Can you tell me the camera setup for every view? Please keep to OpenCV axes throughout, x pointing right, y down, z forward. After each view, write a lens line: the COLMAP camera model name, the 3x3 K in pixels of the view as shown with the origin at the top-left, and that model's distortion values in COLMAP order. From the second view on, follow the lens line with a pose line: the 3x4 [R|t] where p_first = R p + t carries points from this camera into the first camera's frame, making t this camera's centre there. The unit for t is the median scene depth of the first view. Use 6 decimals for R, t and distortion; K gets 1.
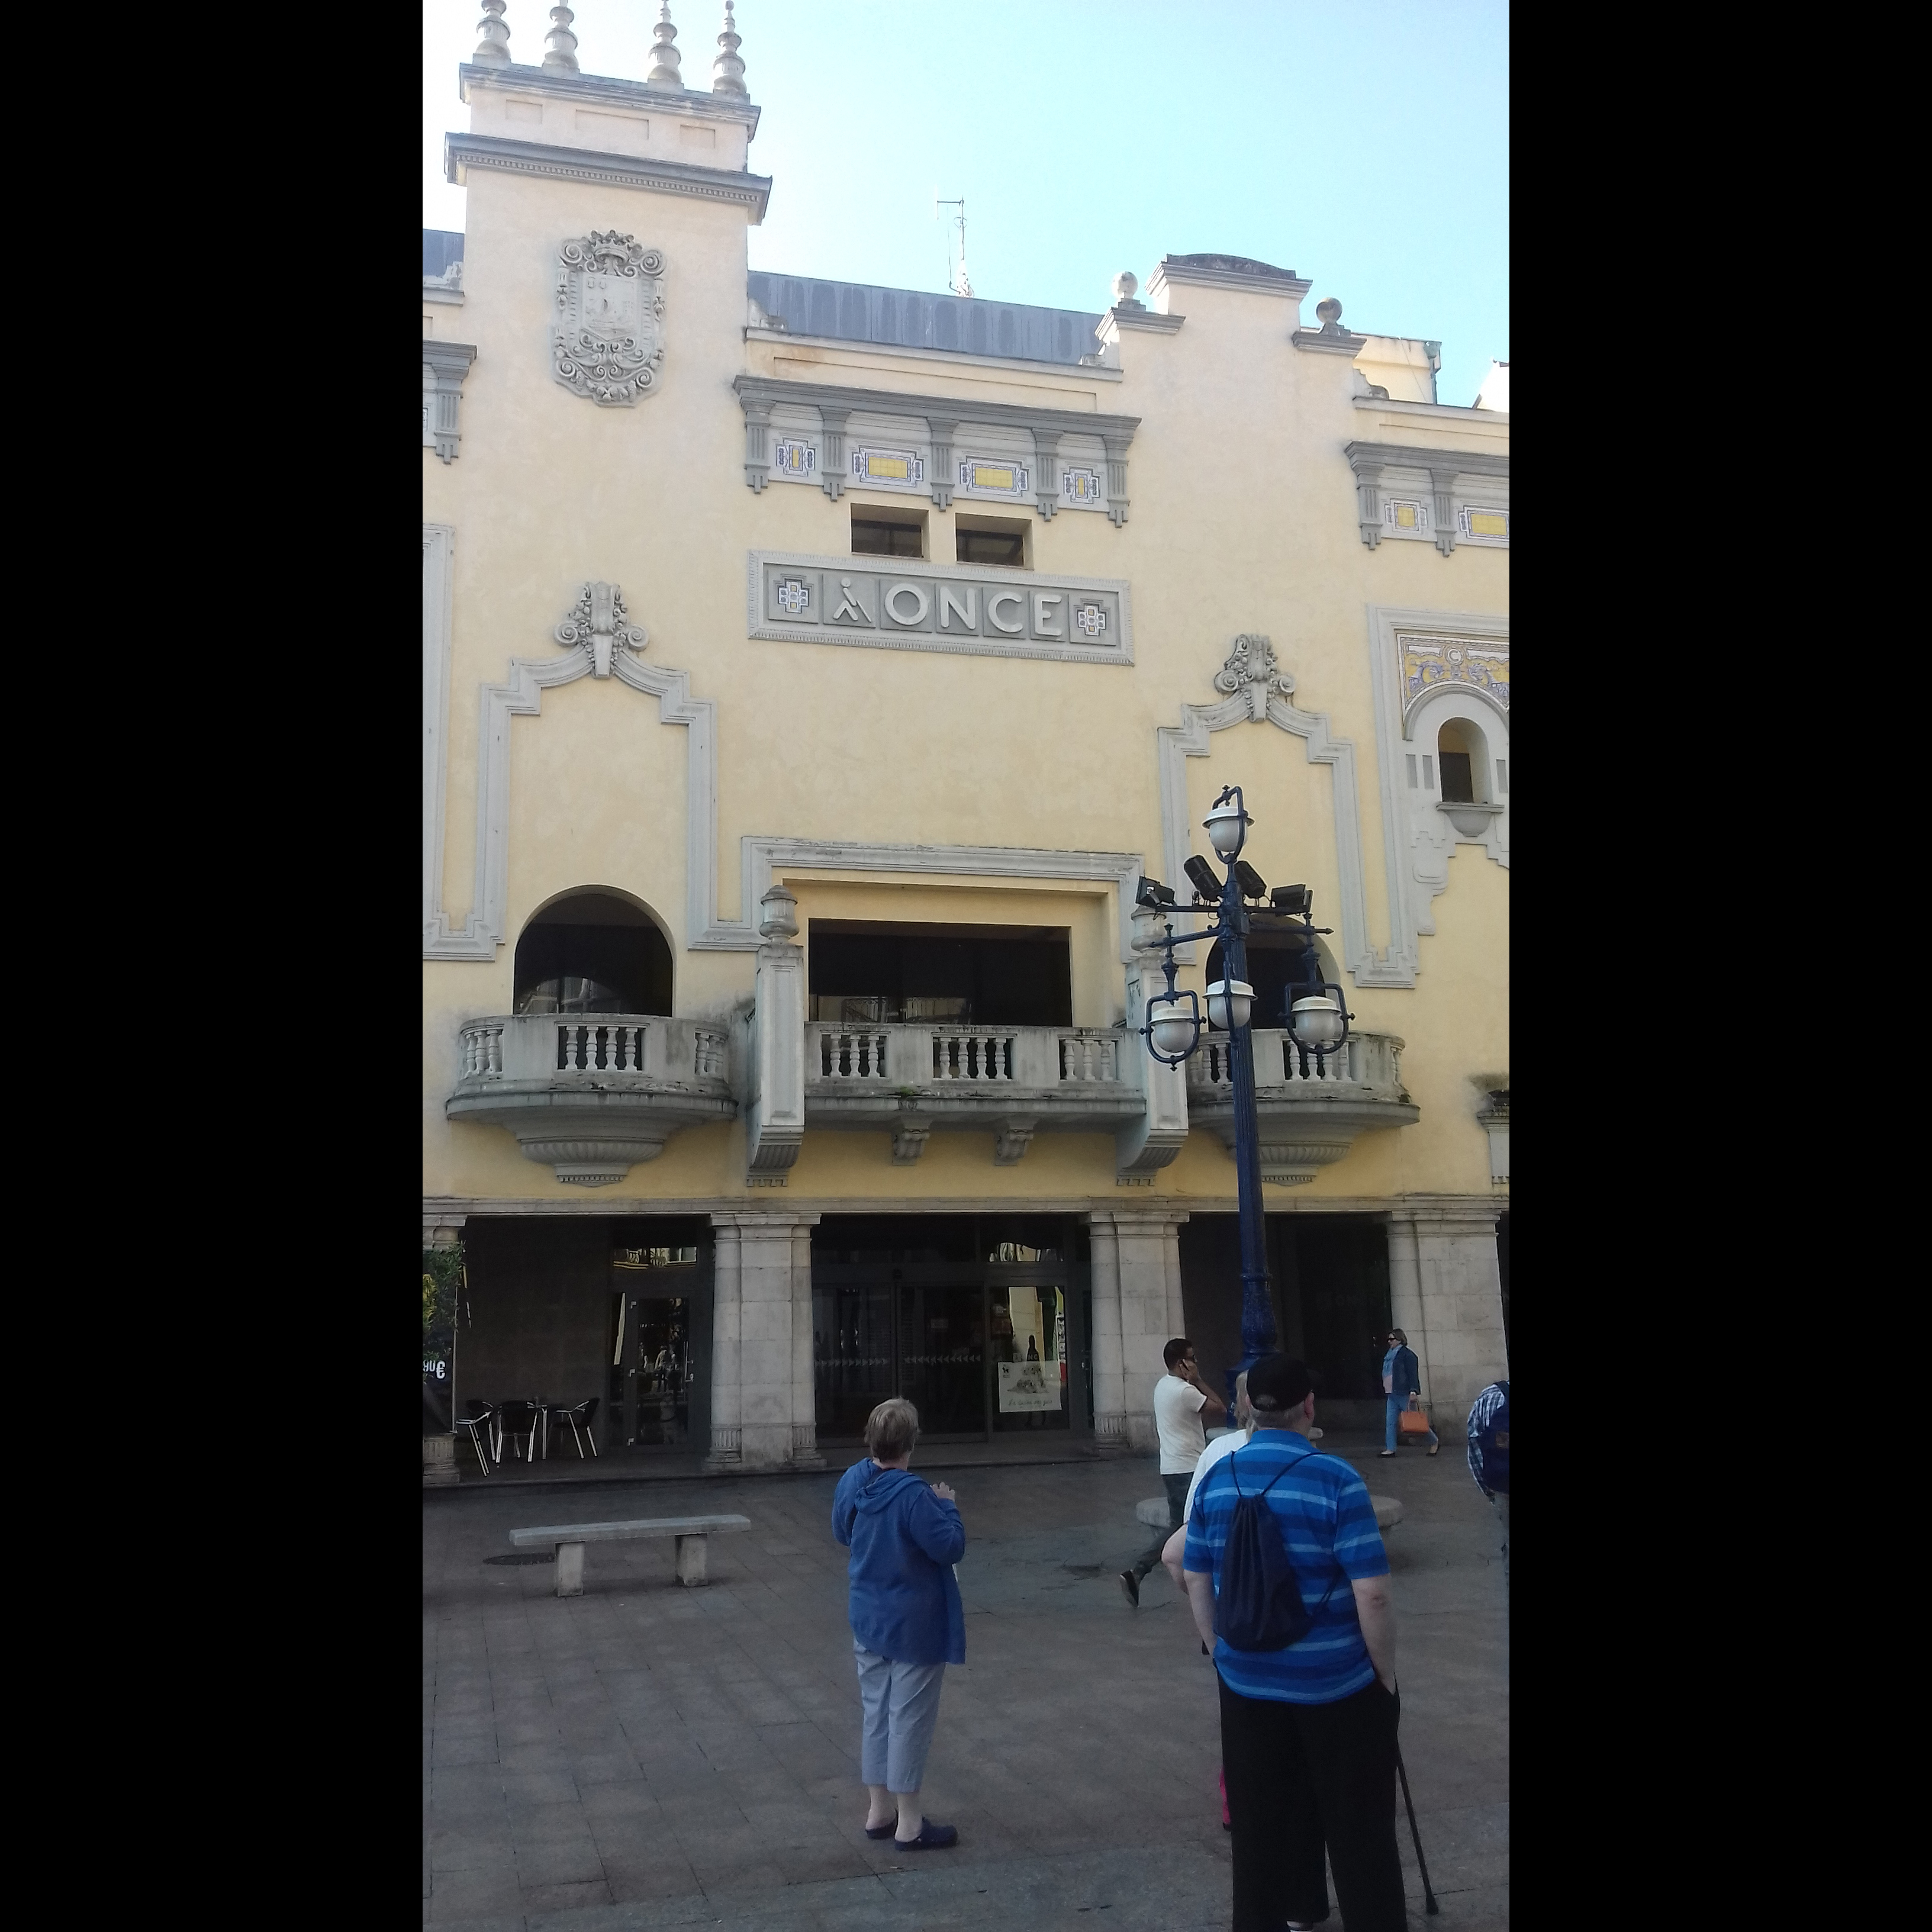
lens RADIAL K [[1763.0, 0, 927.5], [0, 1763.0, 932.3], [0, 0, 1]] dist [0.097698, -0.216390]
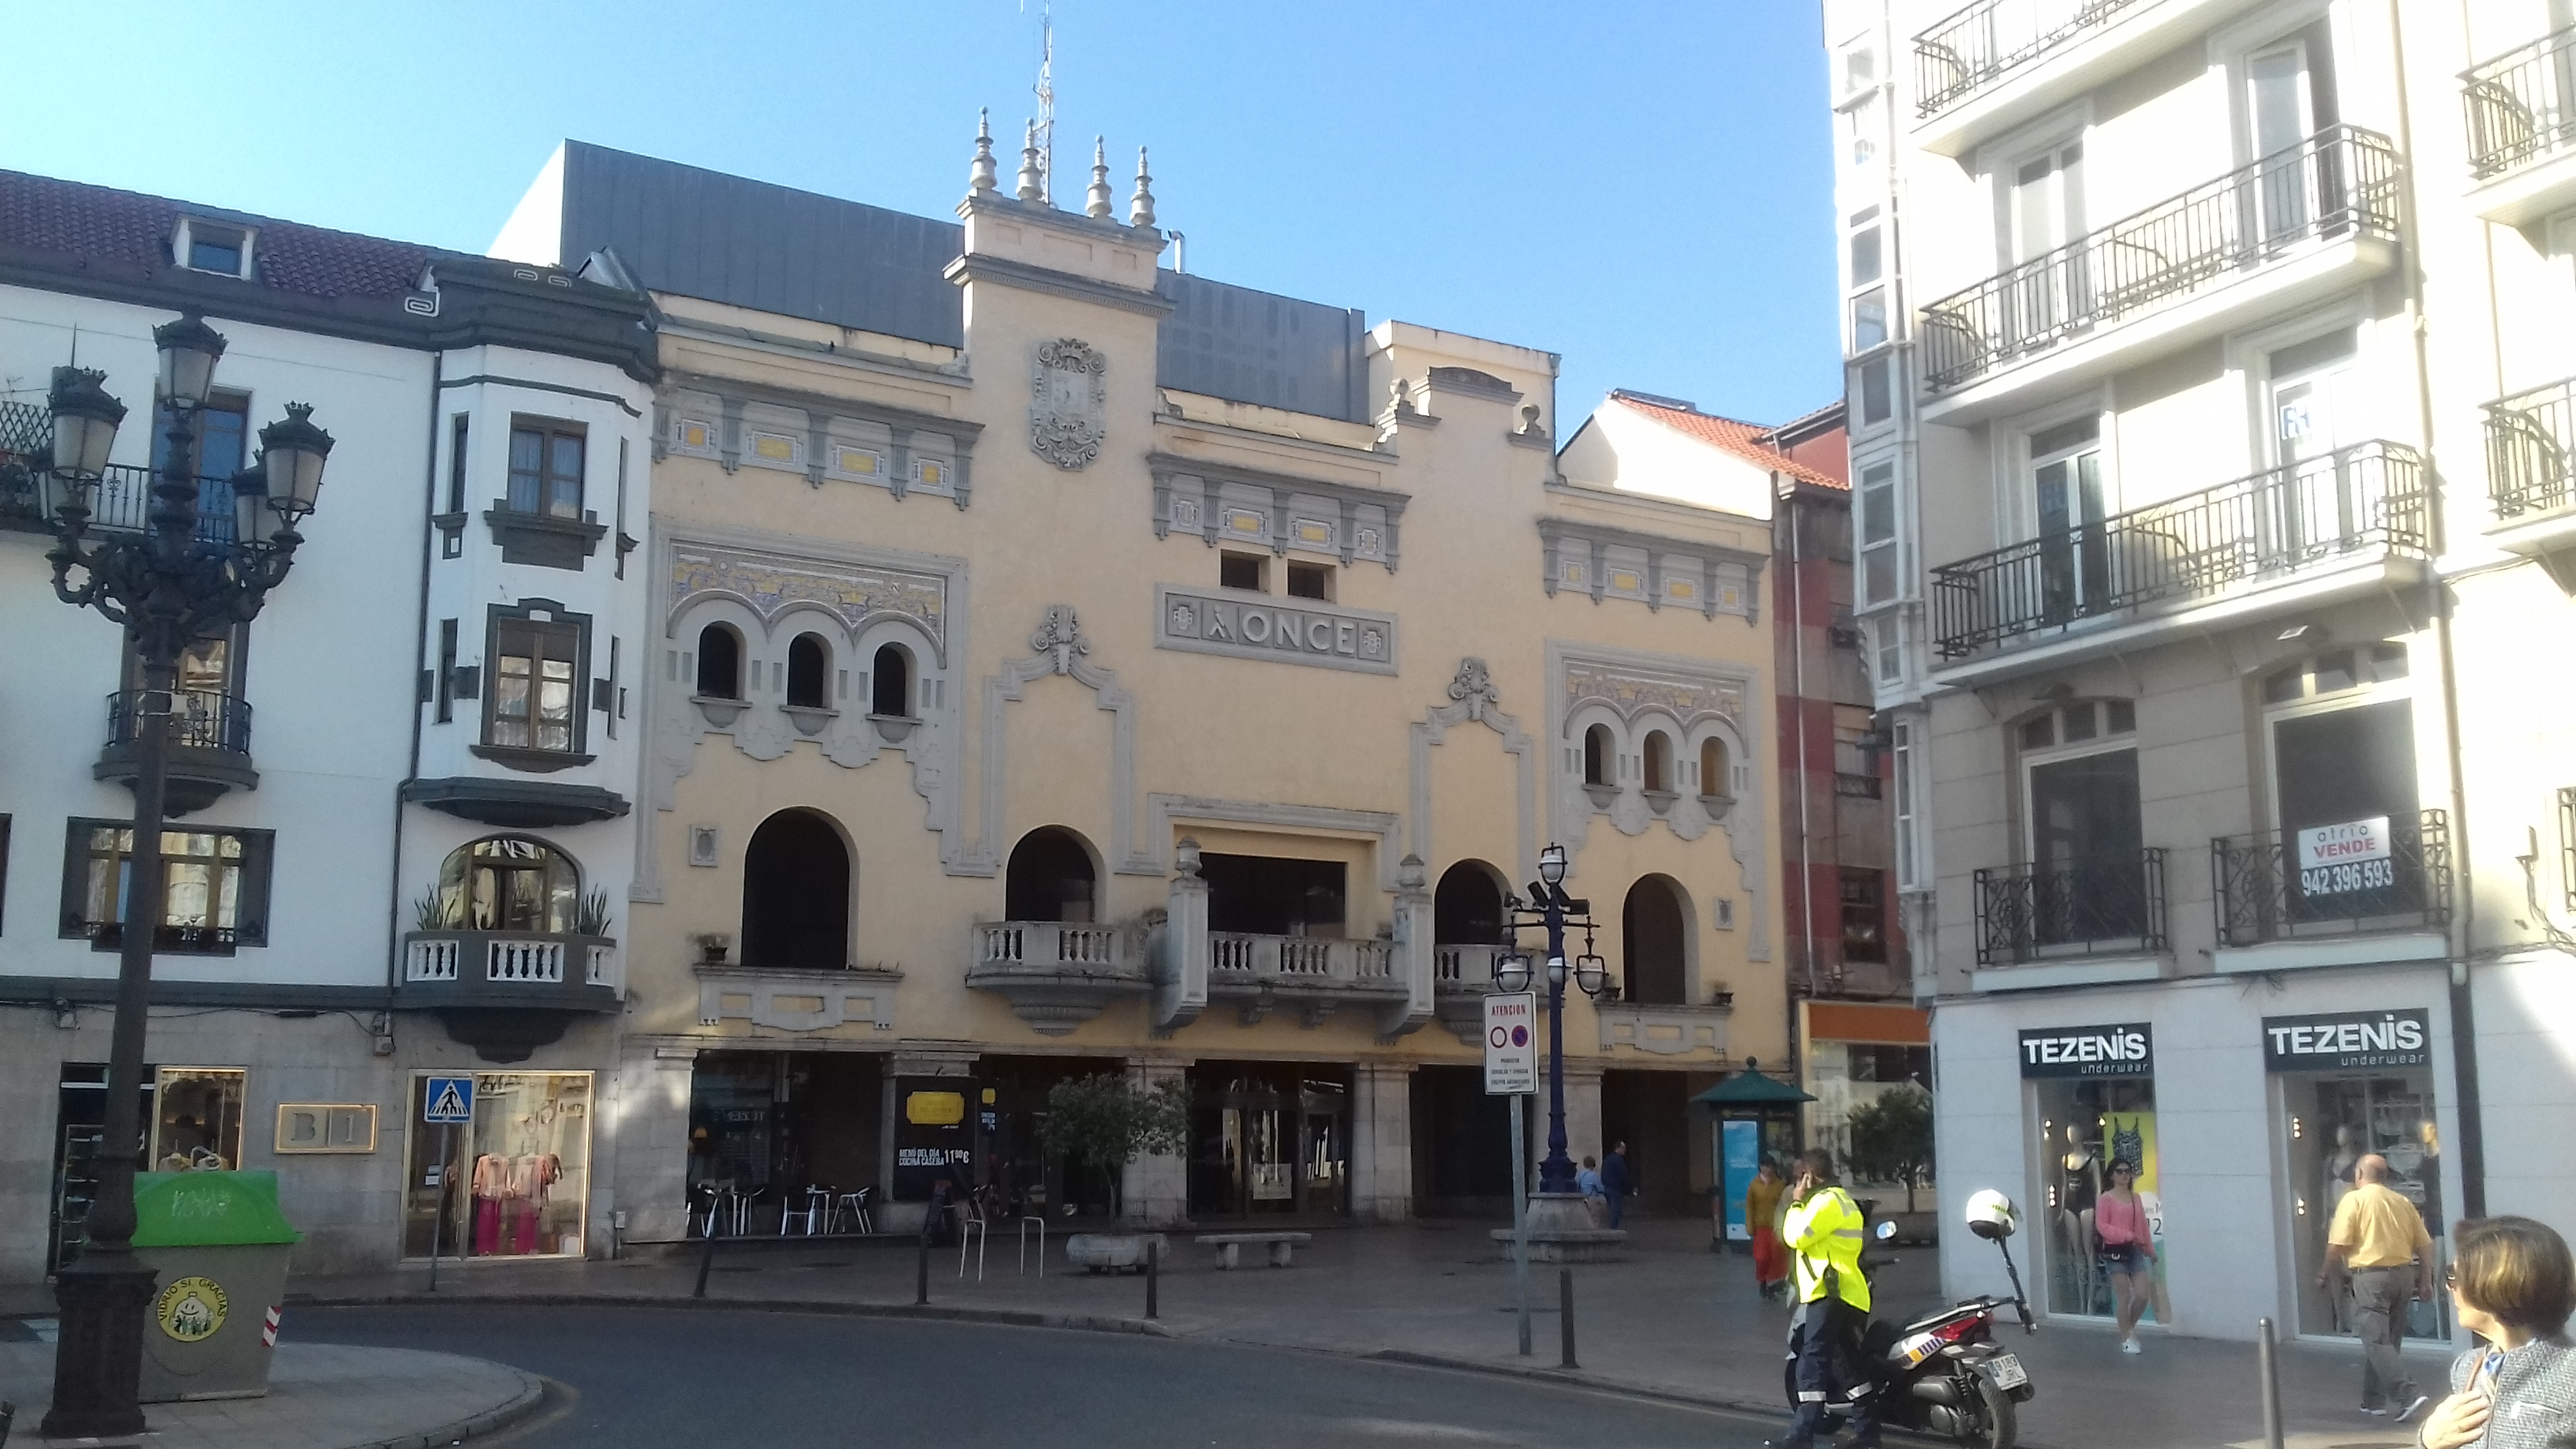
lens RADIAL K [[2352.5, 0, 1276.0], [0, 2352.5, 761.1], [0, 0, 1]] dist [0.103400, -0.261024]
pose [[0.957619, 0.068126, 0.279865, -0.549320], [-0.083709, 0.995514, 0.044095, -0.175231], [-0.275606, -0.065654, 0.959026, -0.858966]]
